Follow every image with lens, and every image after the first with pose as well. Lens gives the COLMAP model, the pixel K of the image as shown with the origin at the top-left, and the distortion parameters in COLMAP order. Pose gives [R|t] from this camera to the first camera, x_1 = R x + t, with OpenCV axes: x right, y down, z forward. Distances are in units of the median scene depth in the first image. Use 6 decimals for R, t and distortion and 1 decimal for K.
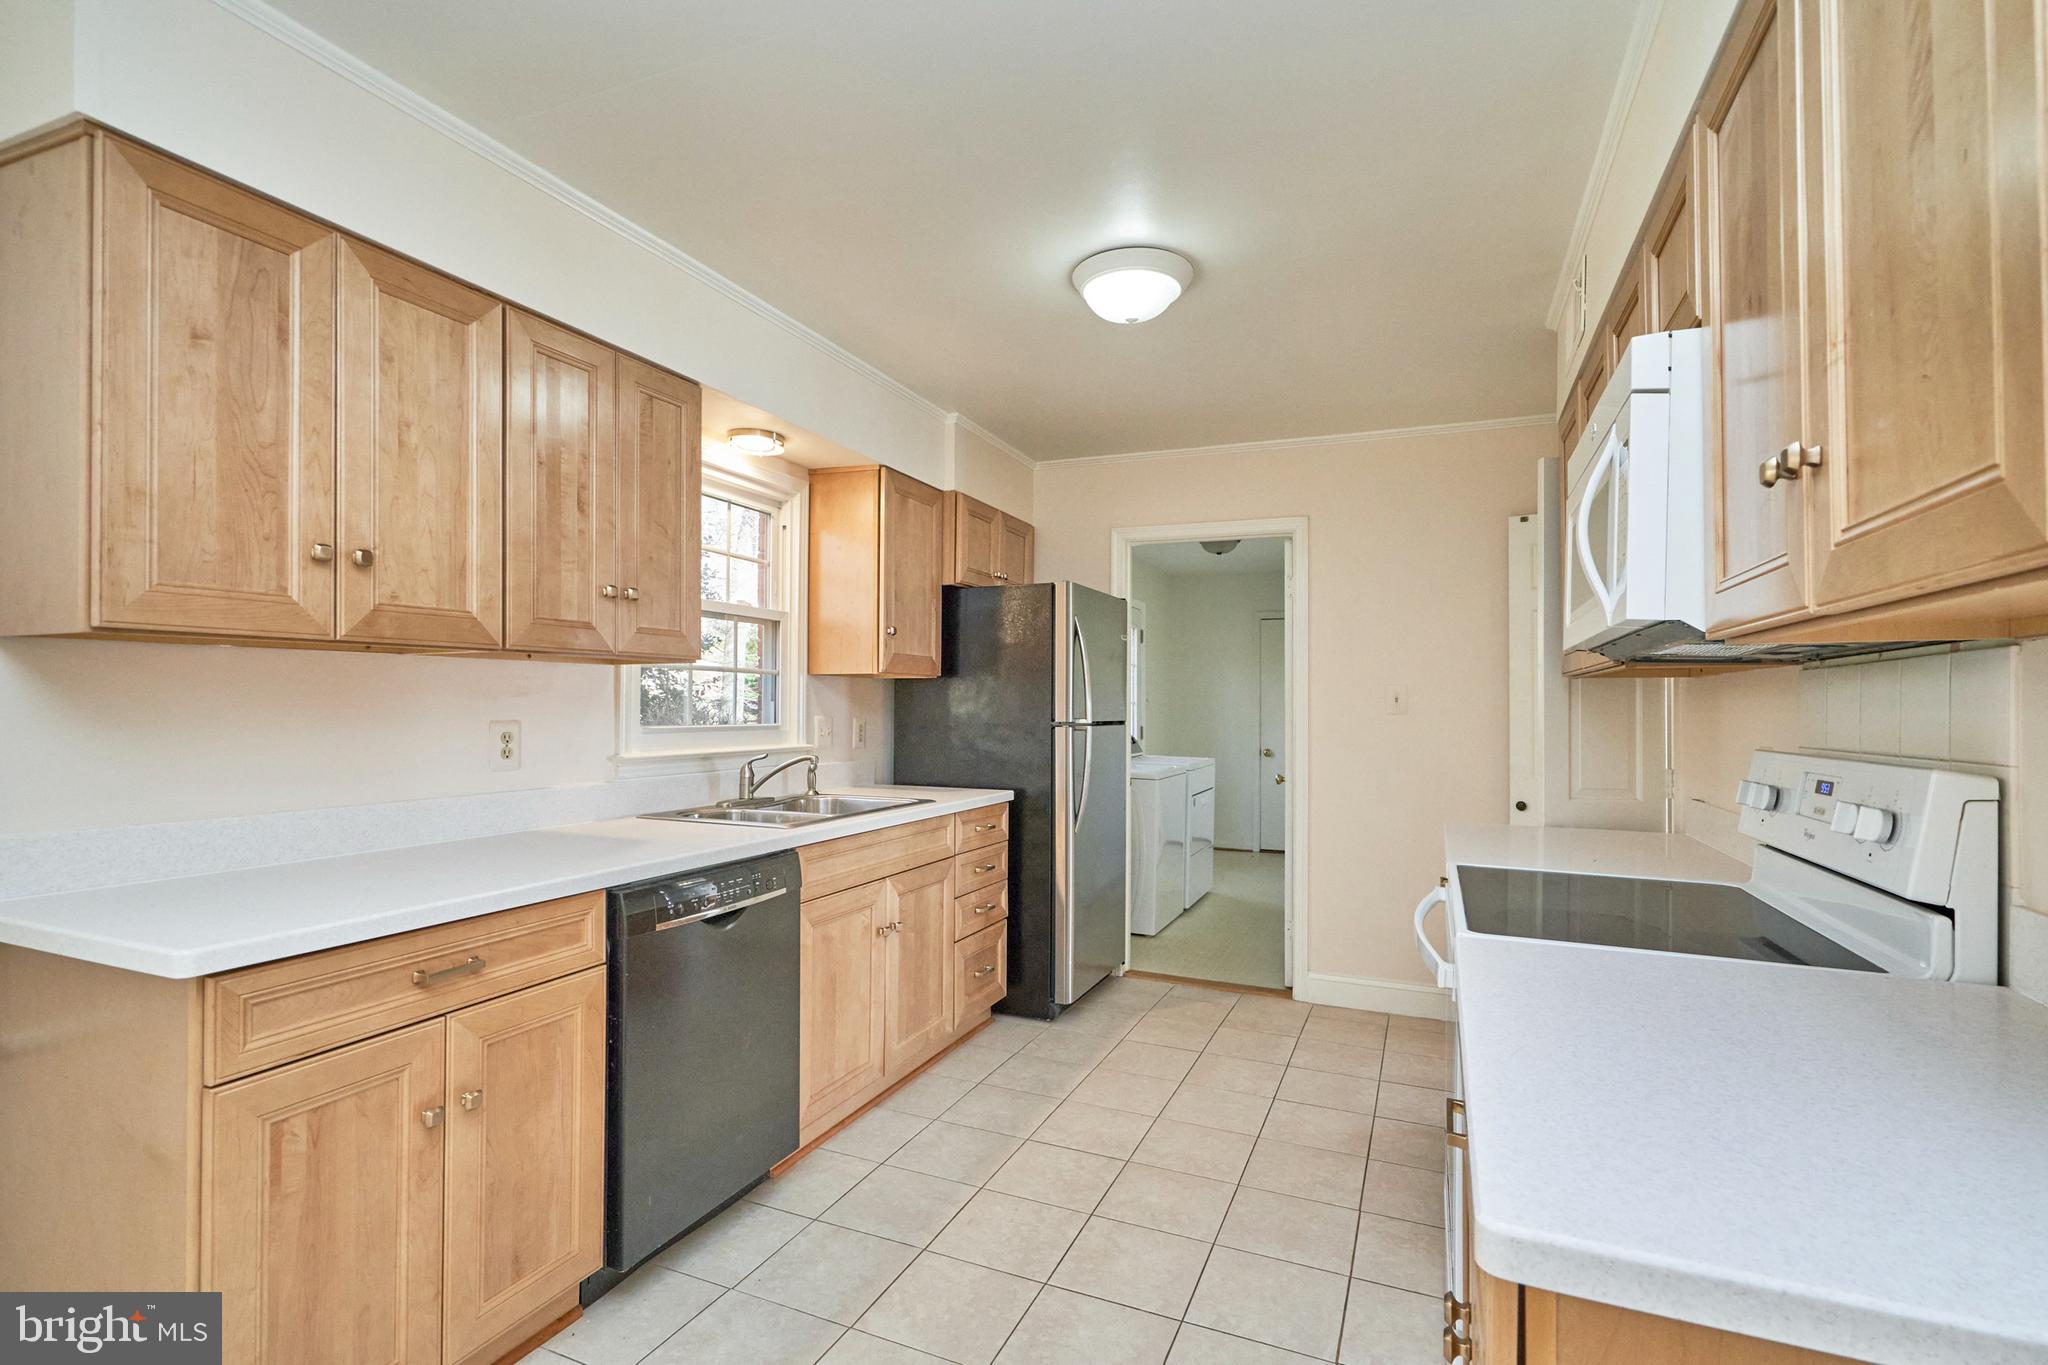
lens RADIAL K [[953.3, 0, 1023.5], [0, 953.3, 695.7], [0, 0, 1]] dist [0.000460, 0.000303]
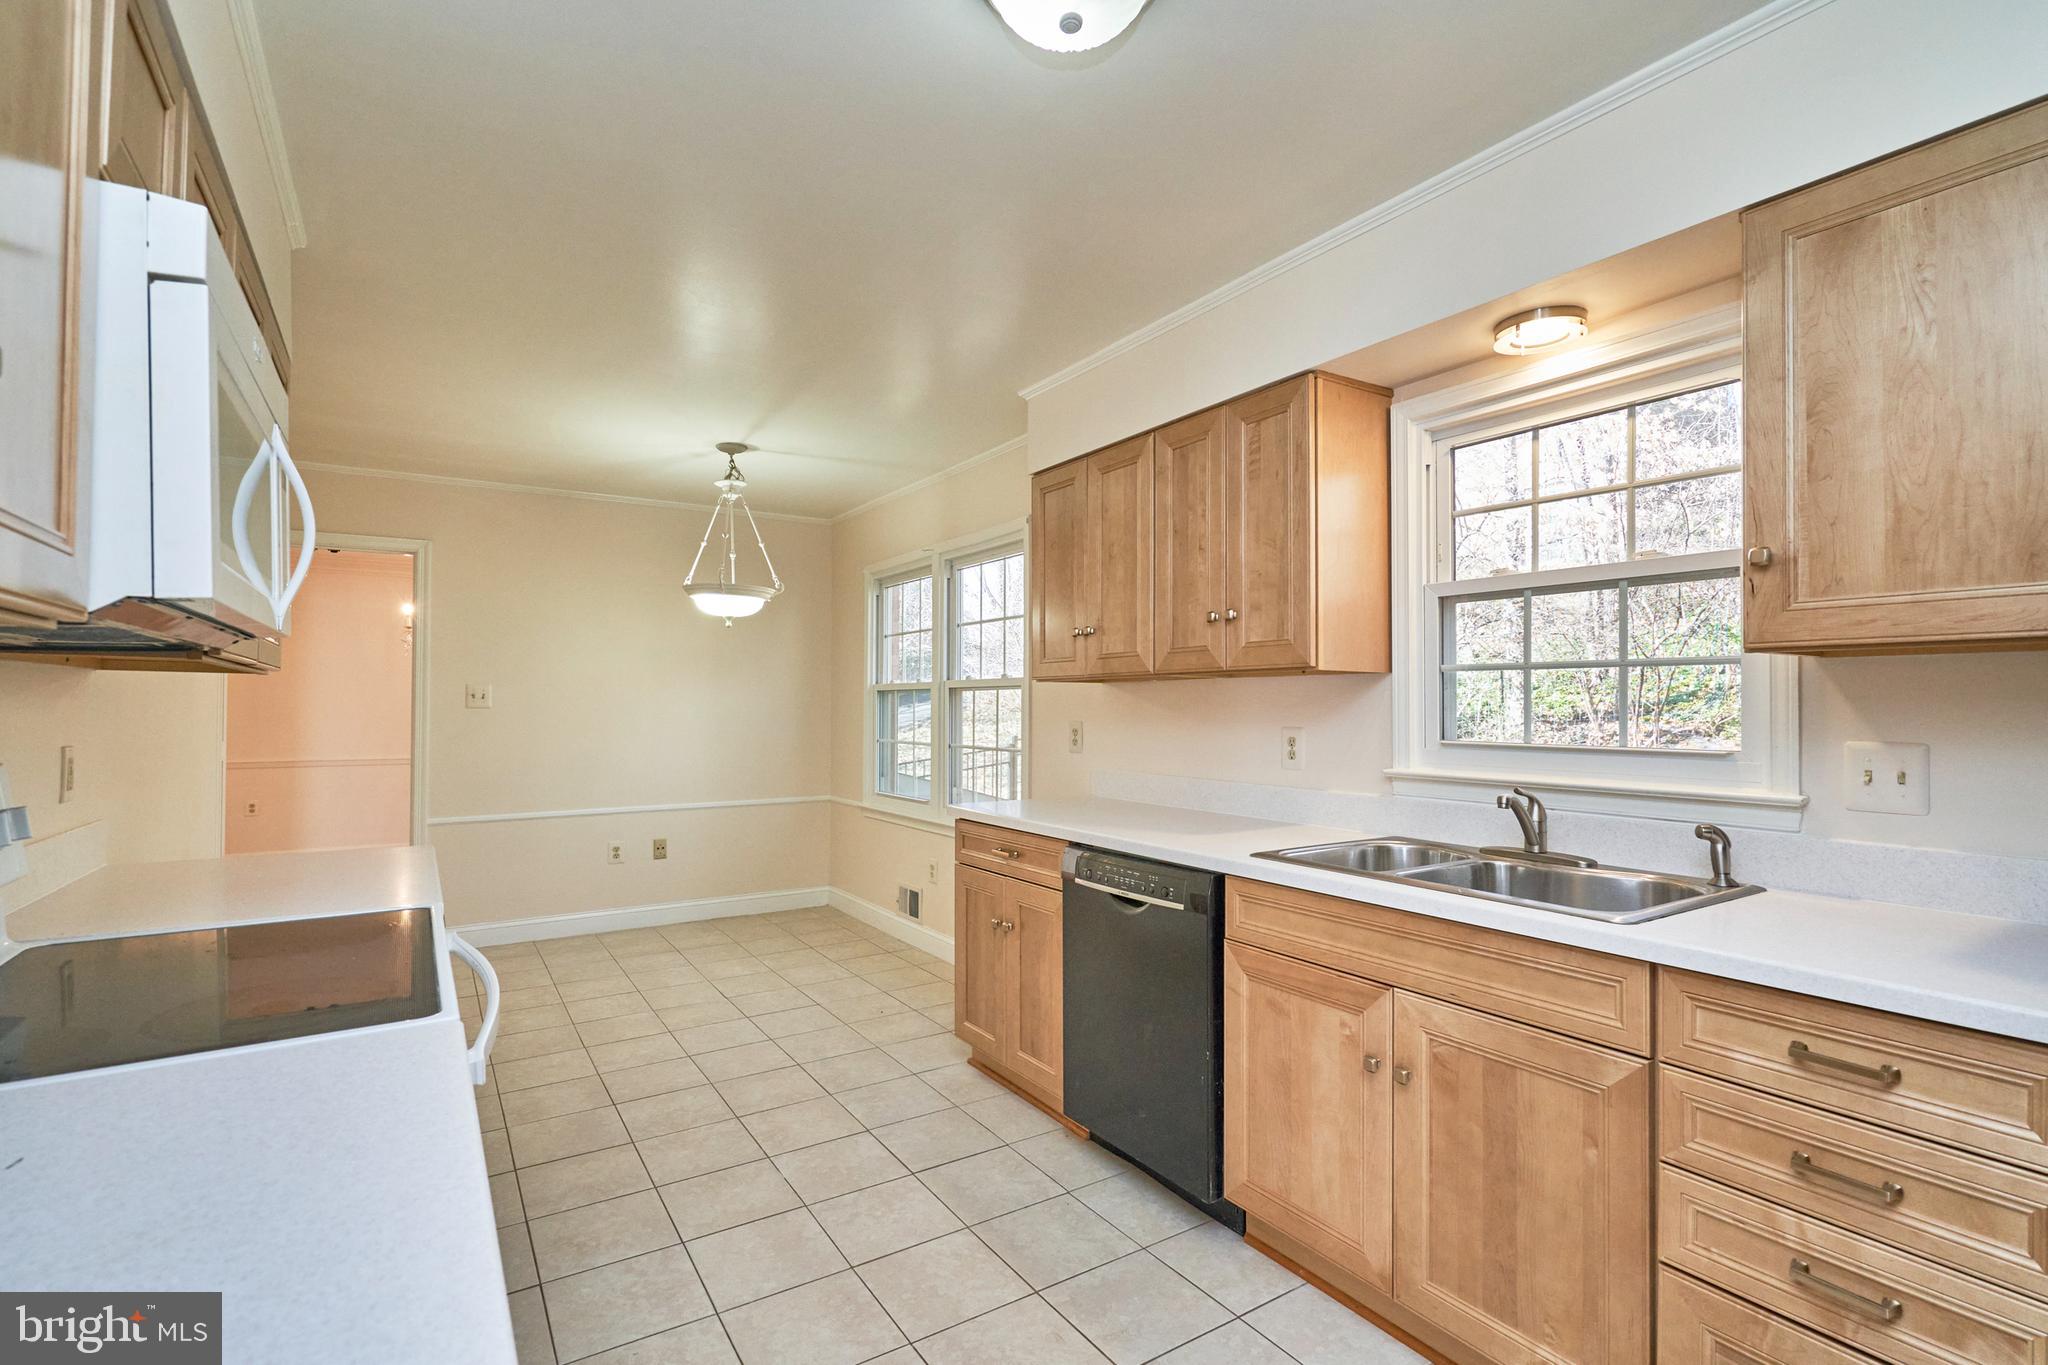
lens RADIAL K [[953.3, 0, 1015.5], [0, 953.3, 693.0], [0, 0, 1]] dist [0.000460, 0.000303]
pose [[-0.560026, -0.017411, -0.828292, 0.439292], [0.002018, 0.999748, -0.022379, 0.006475], [0.828472, -0.014204, -0.559850, 0.954924]]
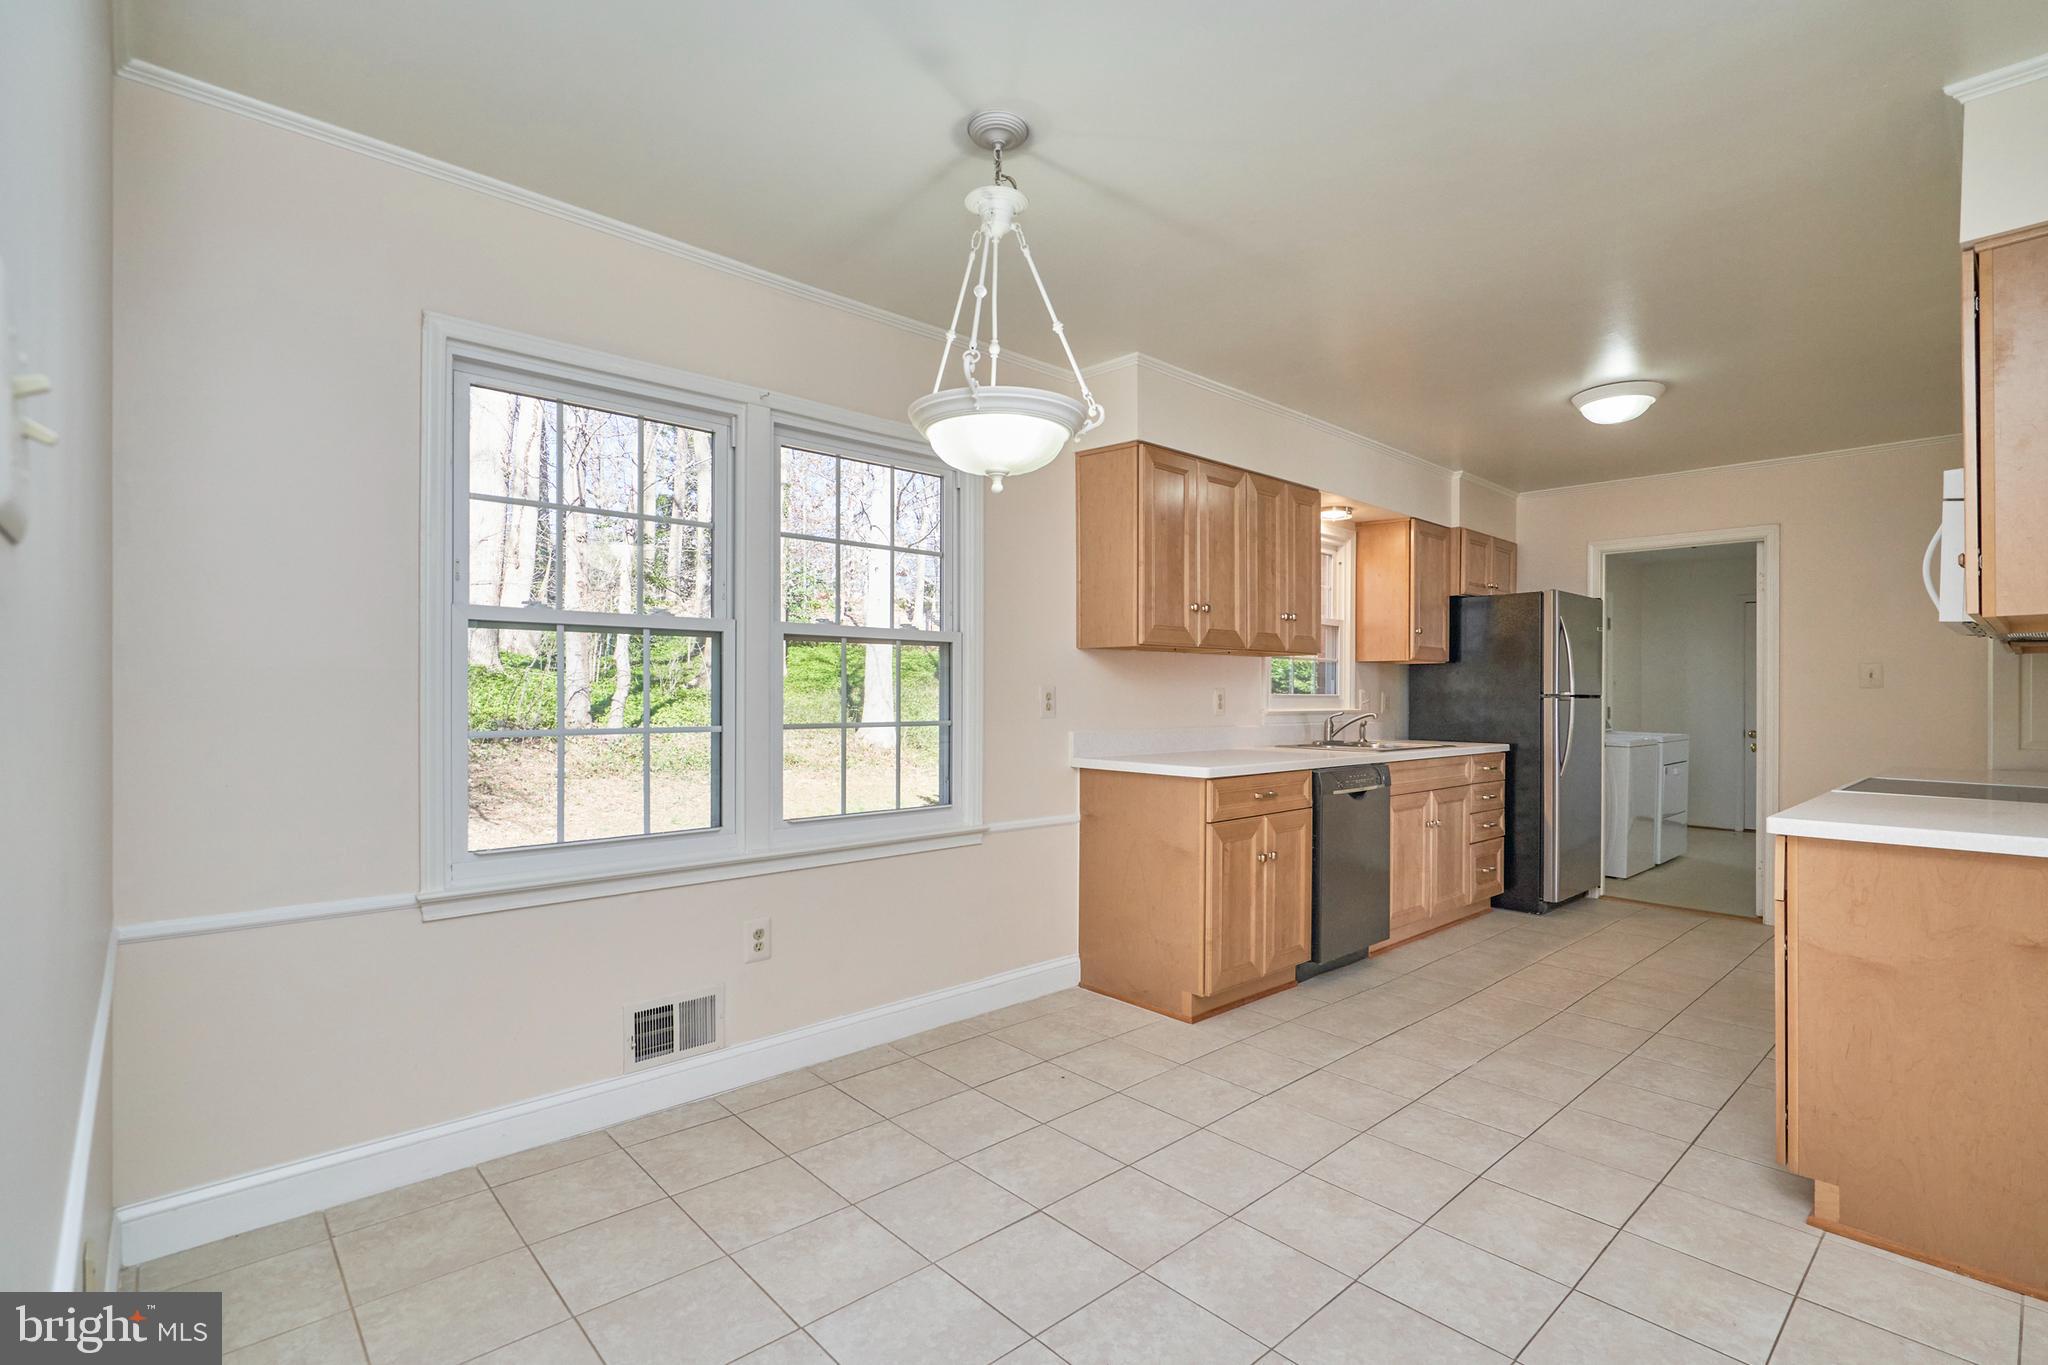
lens RADIAL K [[953.3, 0, 1022.4], [0, 953.3, 696.6], [0, 0, 1]] dist [0.000460, 0.000303]
pose [[0.914663, -0.000764, -0.404216, -0.103011], [0.004440, 0.999957, 0.008157, 0.017908], [0.404192, -0.009255, 0.914627, -0.574719]]
